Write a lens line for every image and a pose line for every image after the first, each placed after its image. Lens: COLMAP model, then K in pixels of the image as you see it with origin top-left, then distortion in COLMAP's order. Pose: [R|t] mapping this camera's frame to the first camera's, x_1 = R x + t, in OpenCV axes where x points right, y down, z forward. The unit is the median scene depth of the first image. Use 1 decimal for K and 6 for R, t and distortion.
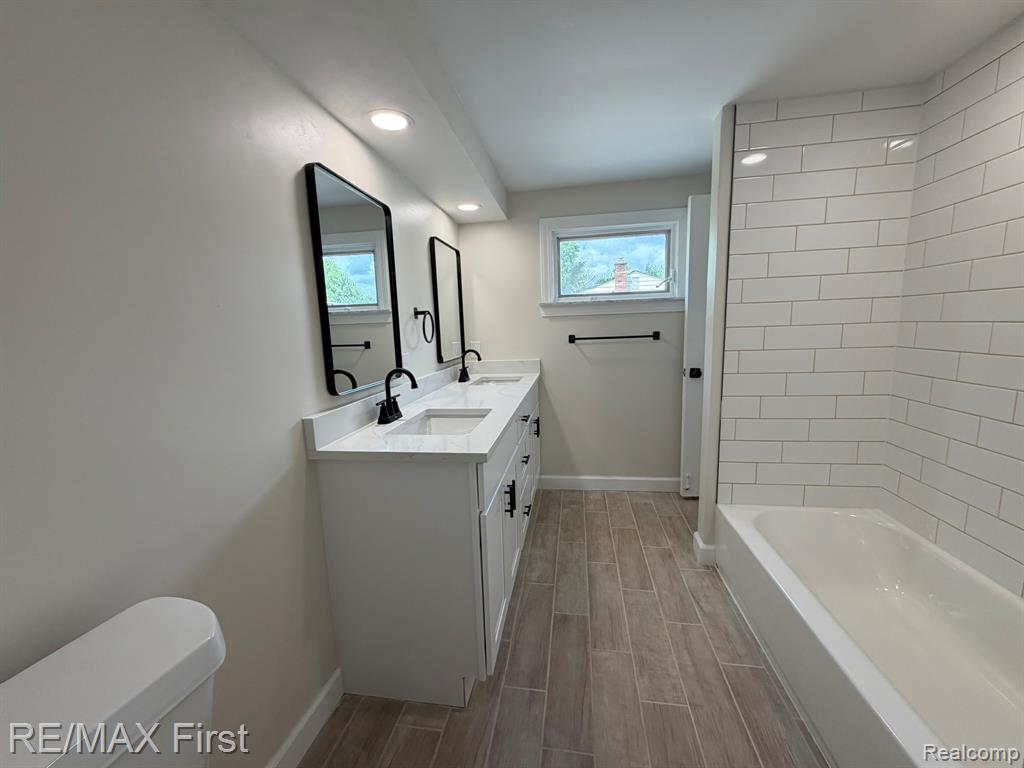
lens RADIAL K [[410.8, 0, 512.5], [0, 410.8, 381.1], [0, 0, 1]] dist [0.004624, -0.000015]
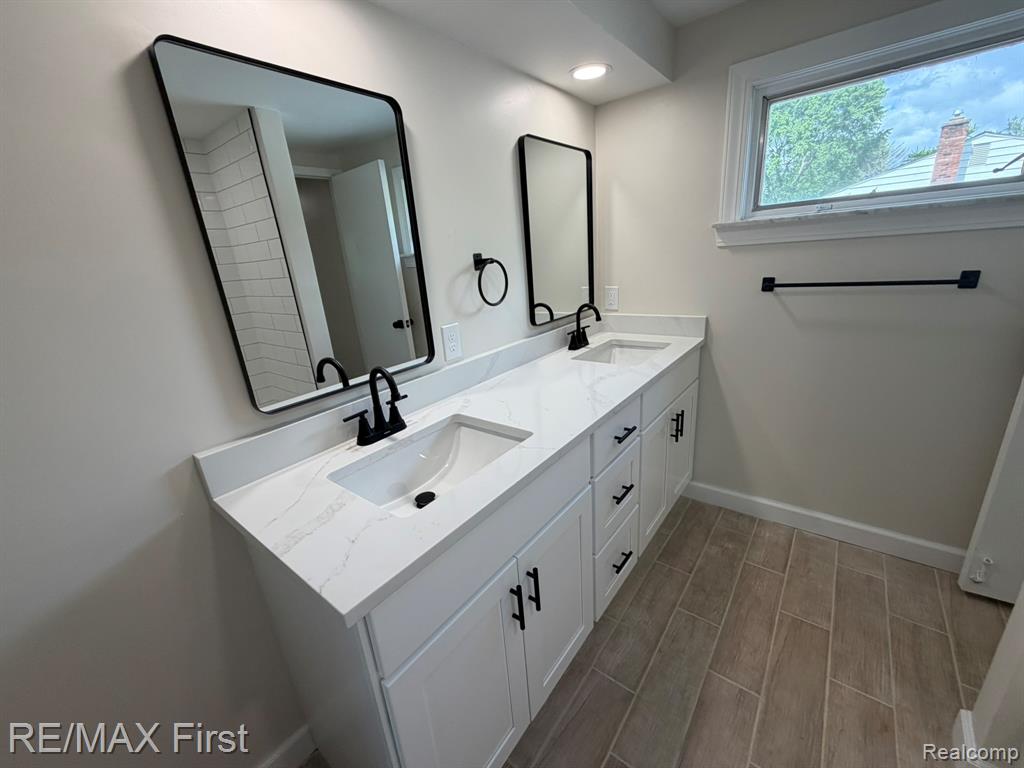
lens RADIAL K [[410.8, 0, 509.2], [0, 410.8, 387.8], [0, 0, 1]] dist [0.004624, -0.000015]
pose [[0.869306, 0.117952, -0.479994, 0.126244], [-0.016073, 0.977341, 0.211059, -0.078141], [0.494013, -0.175760, 0.851504, 0.292964]]
